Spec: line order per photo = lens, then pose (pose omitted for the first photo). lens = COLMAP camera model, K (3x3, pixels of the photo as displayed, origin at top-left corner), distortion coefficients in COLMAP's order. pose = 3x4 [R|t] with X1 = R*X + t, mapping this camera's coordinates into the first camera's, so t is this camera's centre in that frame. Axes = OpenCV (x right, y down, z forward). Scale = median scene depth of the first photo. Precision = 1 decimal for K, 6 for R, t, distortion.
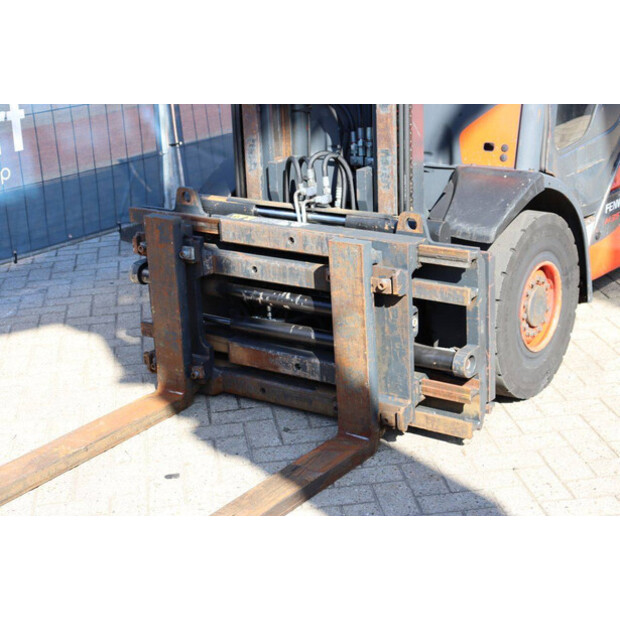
lens RADIAL K [[1135.9, 0, 308.8], [0, 1135.9, 315.8], [0, 0, 1]] dist [0.197142, 0.000000]
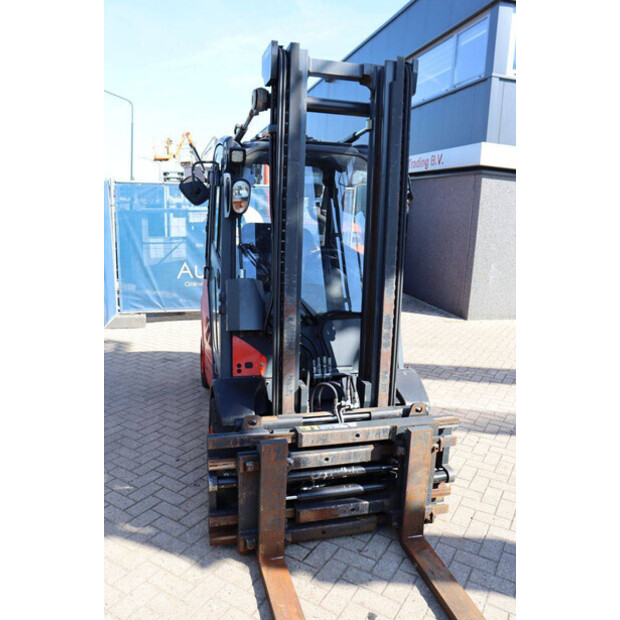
lens RADIAL K [[502.3, 0, 311.1], [0, 502.3, 308.5], [0, 0, 1]] dist [-0.135075, 0.092544]
pose [[0.622759, -0.073215, 0.778980, -0.569245], [0.179996, 0.982314, -0.051573, -0.210495], [-0.761428, 0.172331, 0.624924, 0.559238]]
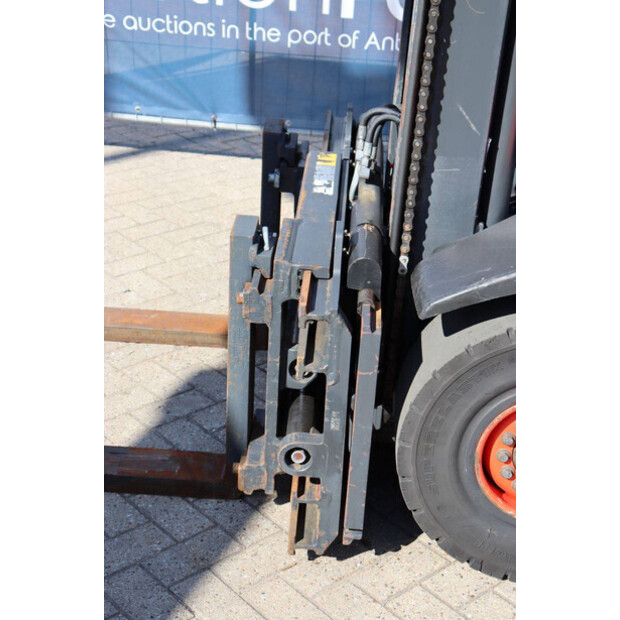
lens RADIAL K [[1135.9, 0, 308.4], [0, 1135.9, 312.0], [0, 0, 1]] dist [0.197142, 0.000000]
pose [[0.543910, 0.432814, -0.718912, 0.545123], [-0.334832, 0.897504, 0.287009, -0.214204], [0.769448, 0.084607, 0.633081, 0.509259]]
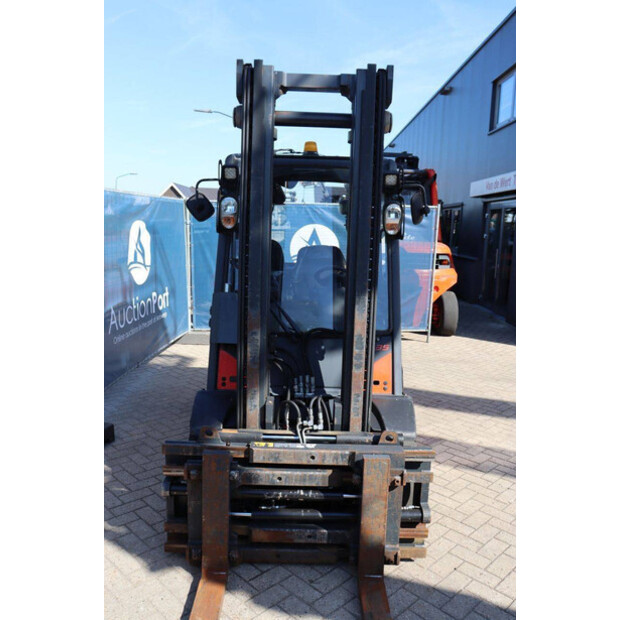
lens RADIAL K [[532.4, 0, 310.1], [0, 532.4, 312.2], [0, 0, 1]] dist [-0.105467, 0.067800]
pose [[0.799754, -0.014073, 0.600163, -0.428253], [0.117553, 0.984043, -0.133572, -0.158971], [-0.588706, 0.177376, 0.788646, 0.389129]]
